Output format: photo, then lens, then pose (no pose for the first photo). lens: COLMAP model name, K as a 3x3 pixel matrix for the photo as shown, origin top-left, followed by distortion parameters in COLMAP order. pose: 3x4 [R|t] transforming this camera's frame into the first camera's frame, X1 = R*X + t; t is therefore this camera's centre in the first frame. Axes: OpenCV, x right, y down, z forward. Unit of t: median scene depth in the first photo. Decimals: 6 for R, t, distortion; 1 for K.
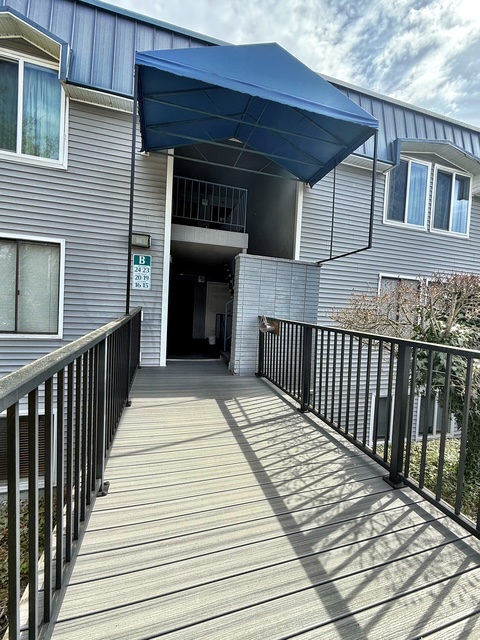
lens RADIAL K [[272.0, 0, 242.0], [0, 272.0, 318.8], [0, 0, 1]] dist [-0.001943, -0.000325]
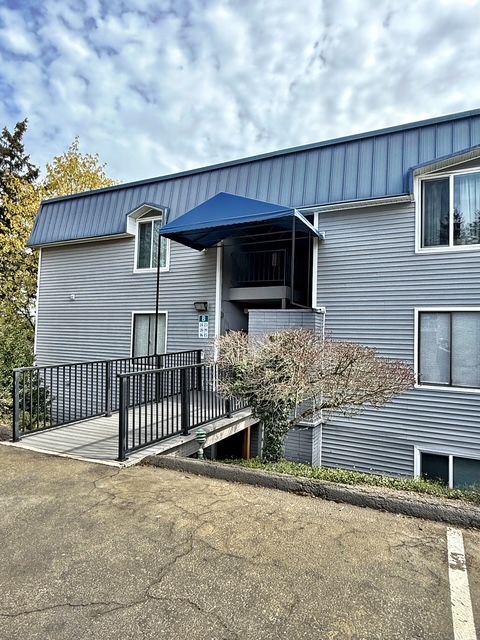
lens RADIAL K [[390.3, 0, 239.5], [0, 390.3, 318.7], [0, 0, 1]] dist [0.003364, 0.000159]
pose [[0.722179, -0.069201, -0.688236, 1.260240], [-0.017064, 0.992898, -0.117740, 0.035448], [0.691496, 0.096773, 0.715869, -0.405930]]
